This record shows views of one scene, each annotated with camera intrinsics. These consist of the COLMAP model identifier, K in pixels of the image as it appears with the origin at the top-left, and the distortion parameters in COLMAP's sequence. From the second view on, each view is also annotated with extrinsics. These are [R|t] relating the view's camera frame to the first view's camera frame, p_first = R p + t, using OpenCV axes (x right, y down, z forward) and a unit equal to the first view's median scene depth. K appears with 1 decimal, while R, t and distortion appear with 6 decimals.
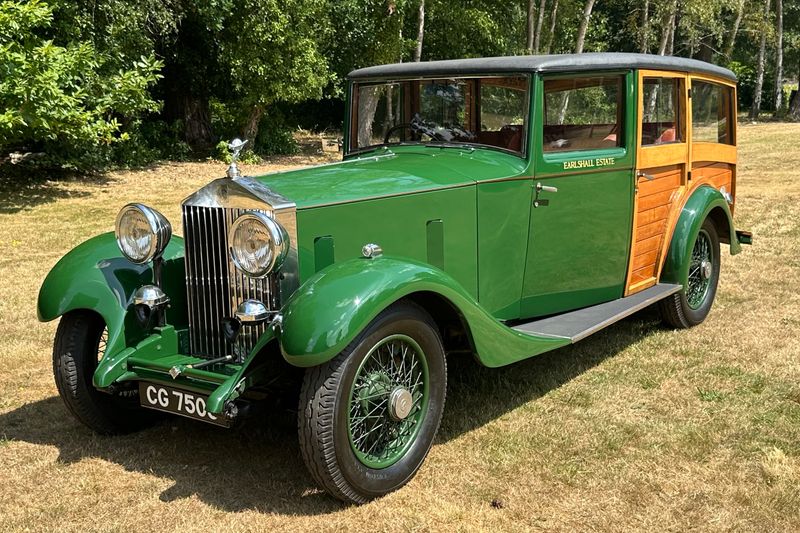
lens RADIAL K [[961.4, 0, 382.3], [0, 961.4, 265.5], [0, 0, 1]] dist [0.077940, 0.000000]
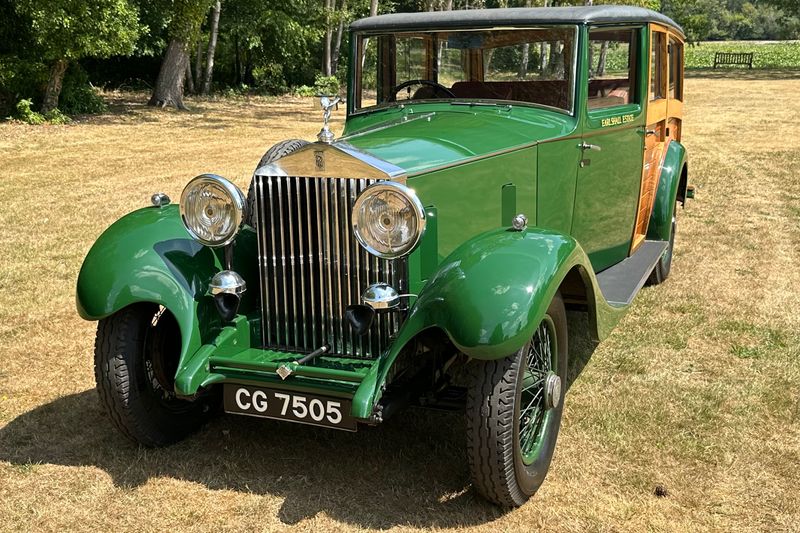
lens RADIAL K [[961.4, 0, 387.3], [0, 961.4, 240.4], [0, 0, 1]] dist [0.077940, 0.000000]
pose [[0.973732, -0.039139, 0.224307, -0.241670], [0.035222, 0.999150, 0.021438, -0.015839], [-0.224955, -0.012975, 0.974283, 0.116398]]
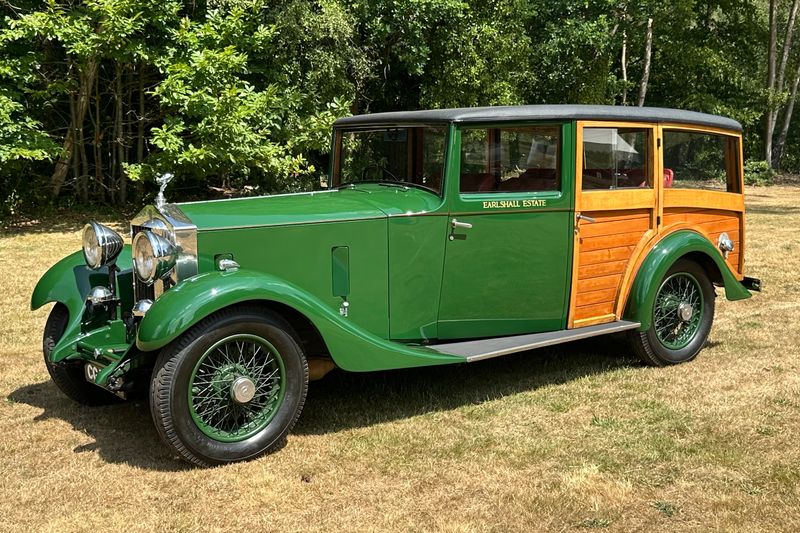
lens RADIAL K [[961.4, 0, 376.8], [0, 961.4, 274.3], [0, 0, 1]] dist [0.077940, 0.000000]
pose [[0.961396, 0.051932, -0.270223, 0.382194], [-0.060132, 0.997945, -0.022149, 0.009278], [0.268517, 0.037543, 0.962543, -0.110519]]
